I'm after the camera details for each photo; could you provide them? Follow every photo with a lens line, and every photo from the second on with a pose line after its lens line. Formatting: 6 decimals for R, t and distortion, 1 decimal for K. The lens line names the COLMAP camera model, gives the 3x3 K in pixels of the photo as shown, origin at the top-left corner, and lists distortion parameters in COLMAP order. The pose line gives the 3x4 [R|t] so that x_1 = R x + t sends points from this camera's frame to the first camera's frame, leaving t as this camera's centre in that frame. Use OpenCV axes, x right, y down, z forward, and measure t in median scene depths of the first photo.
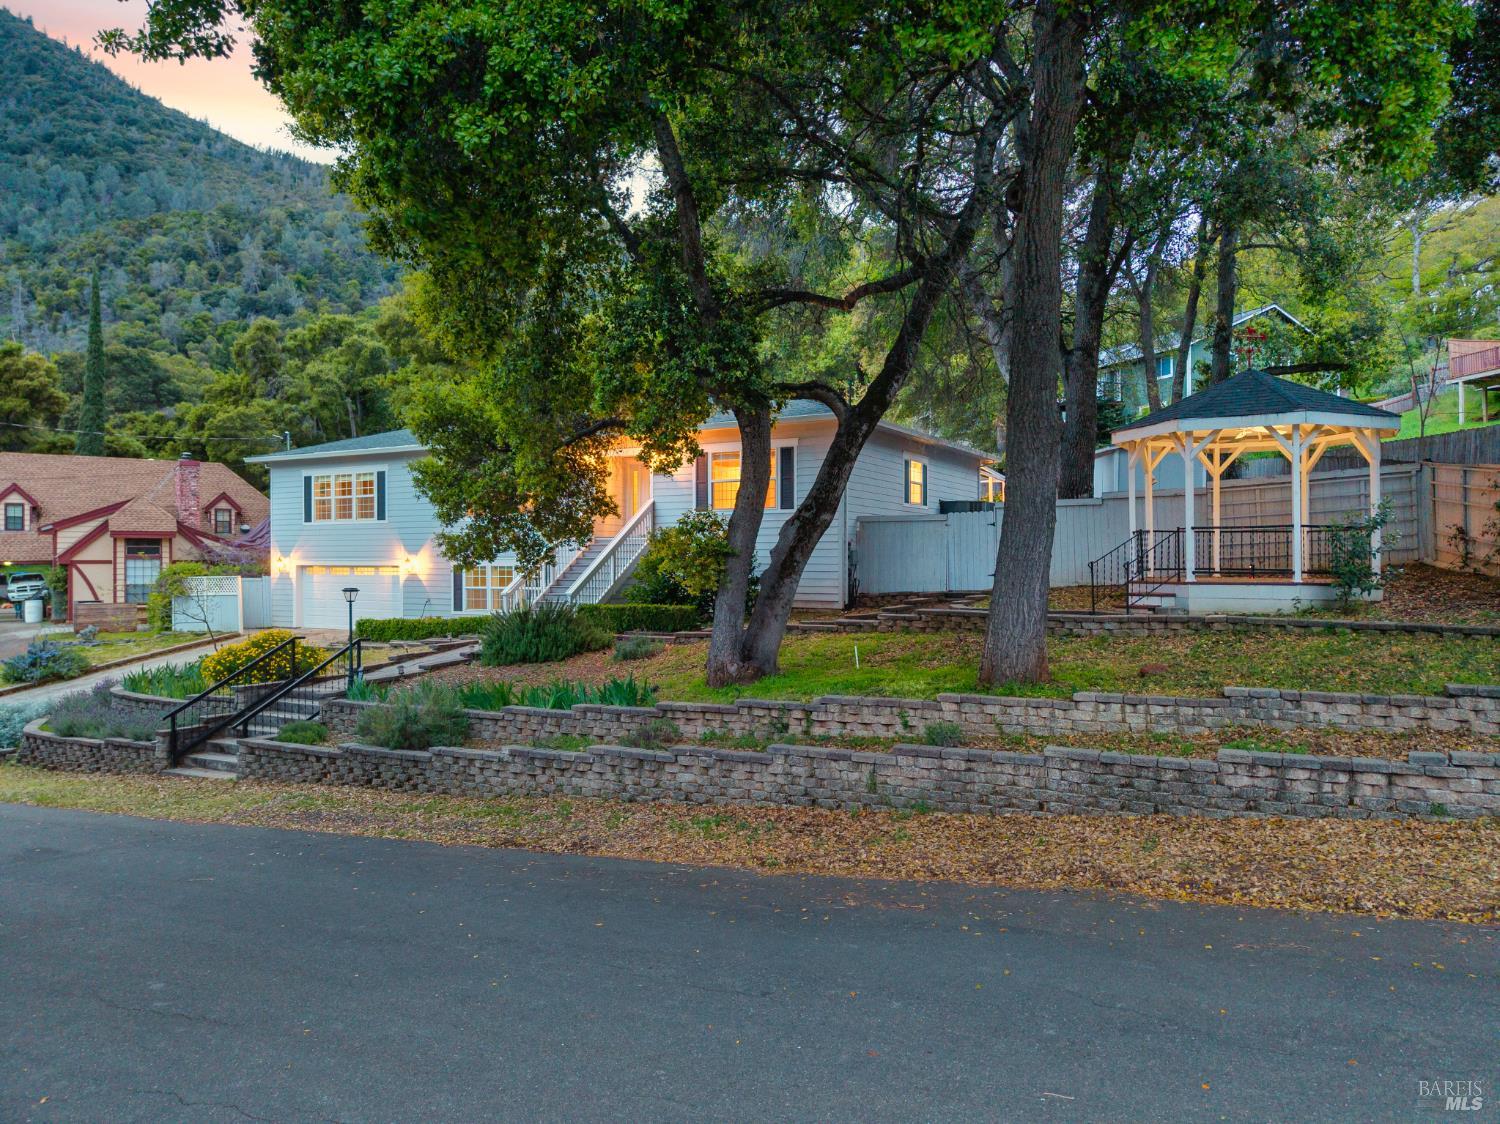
lens RADIAL K [[1012.0, 0, 741.1], [0, 1012.0, 549.3], [0, 0, 1]] dist [0.022569, -0.022169]
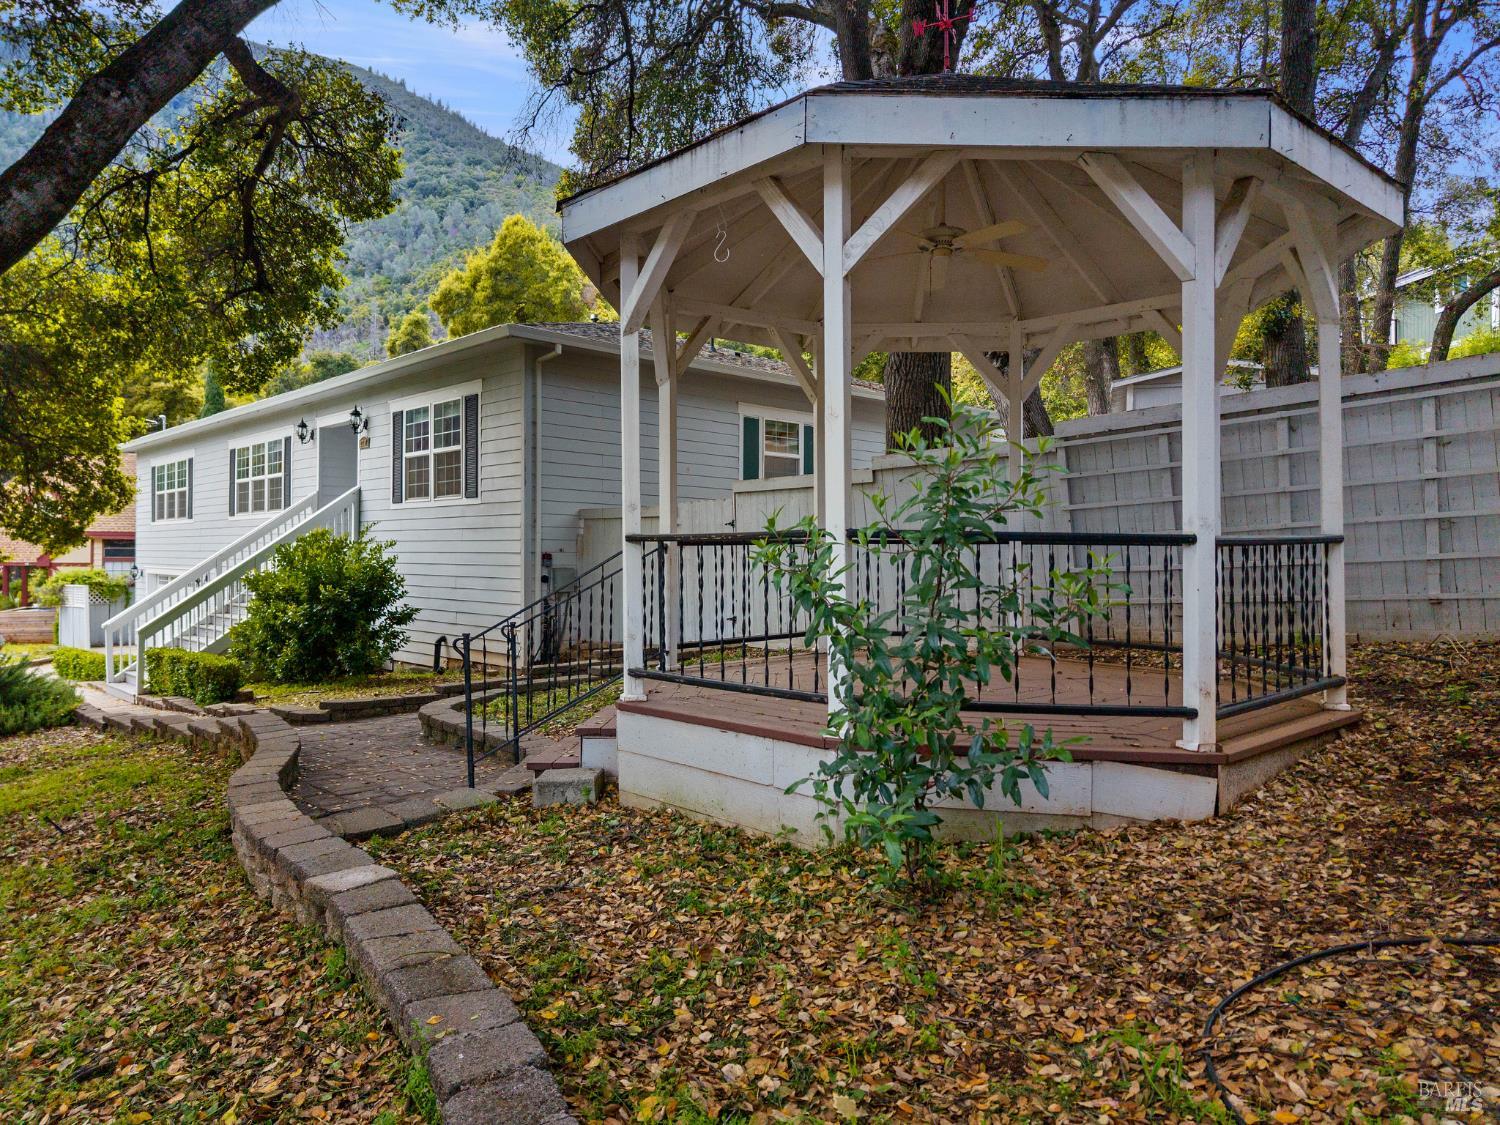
lens RADIAL K [[1012.0, 0, 764.1], [0, 1012.0, 538.4], [0, 0, 1]] dist [0.022569, -0.022169]
pose [[0.953947, 0.001979, -0.299968, 0.549849], [-0.004639, 0.999956, -0.008158, -0.015775], [0.299939, 0.009174, 0.953914, 0.652291]]
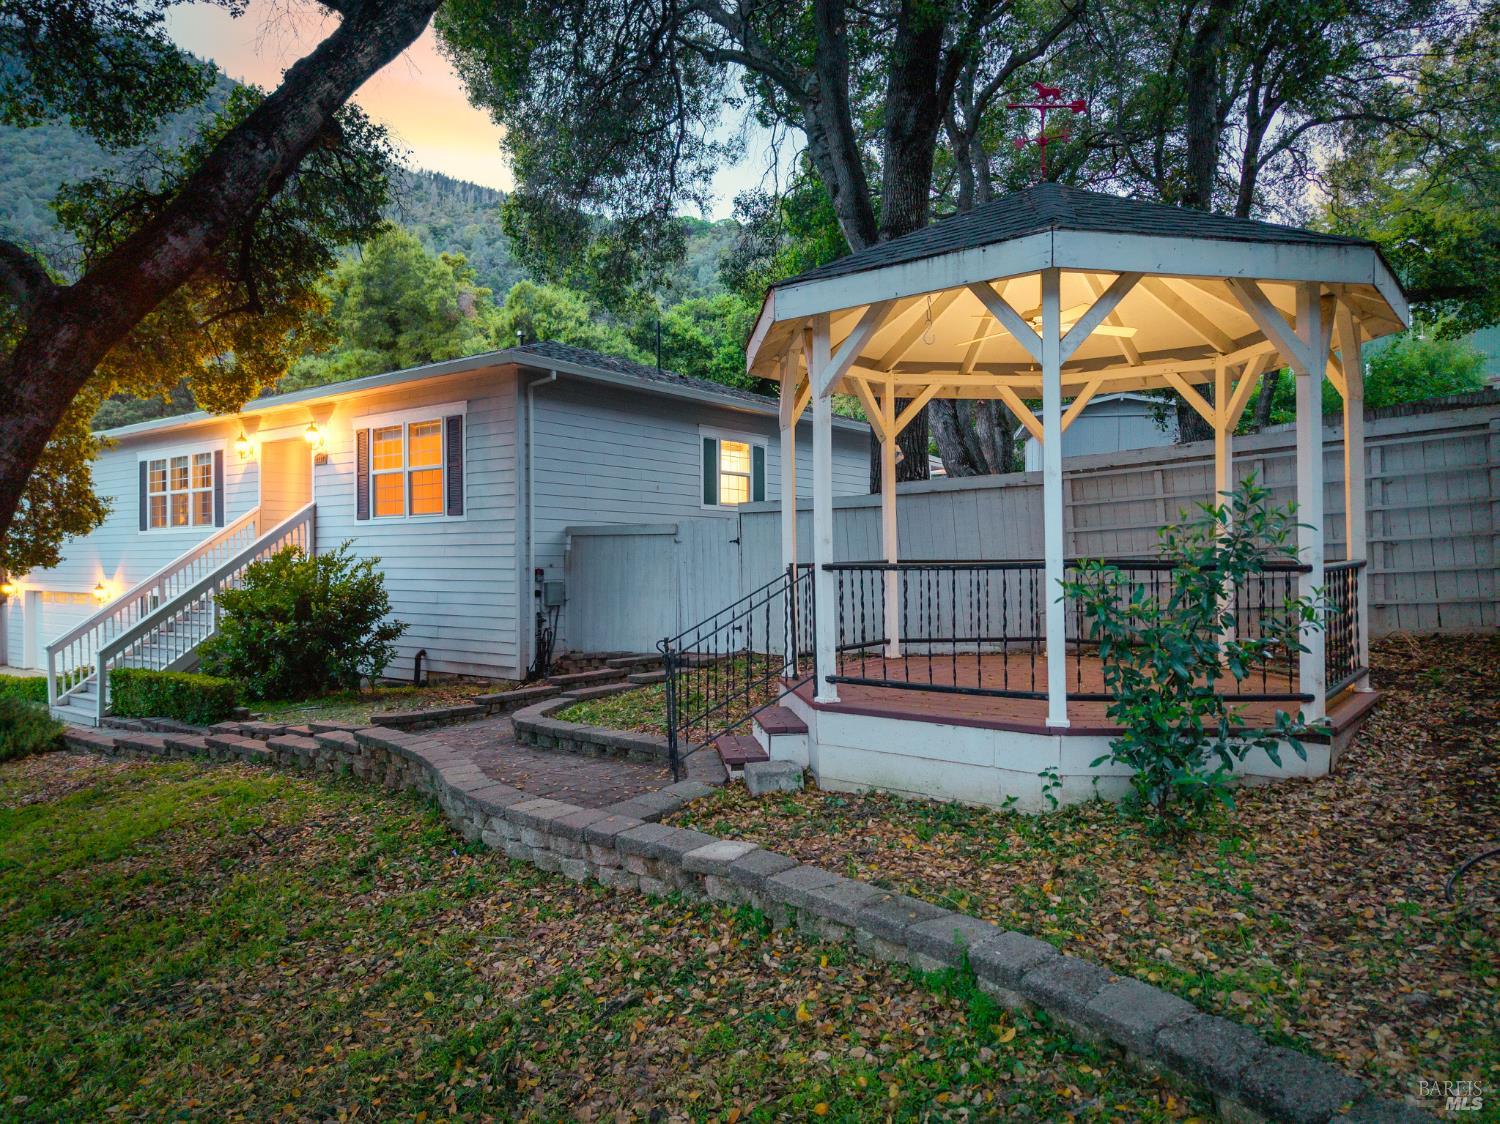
lens RADIAL K [[1012.0, 0, 733.6], [0, 1012.0, 544.7], [0, 0, 1]] dist [0.022569, -0.022169]
pose [[0.989748, -0.003708, -0.142774, 0.425593], [0.003127, 0.999986, -0.004292, -0.025775], [0.142788, 0.003802, 0.989746, 0.554963]]
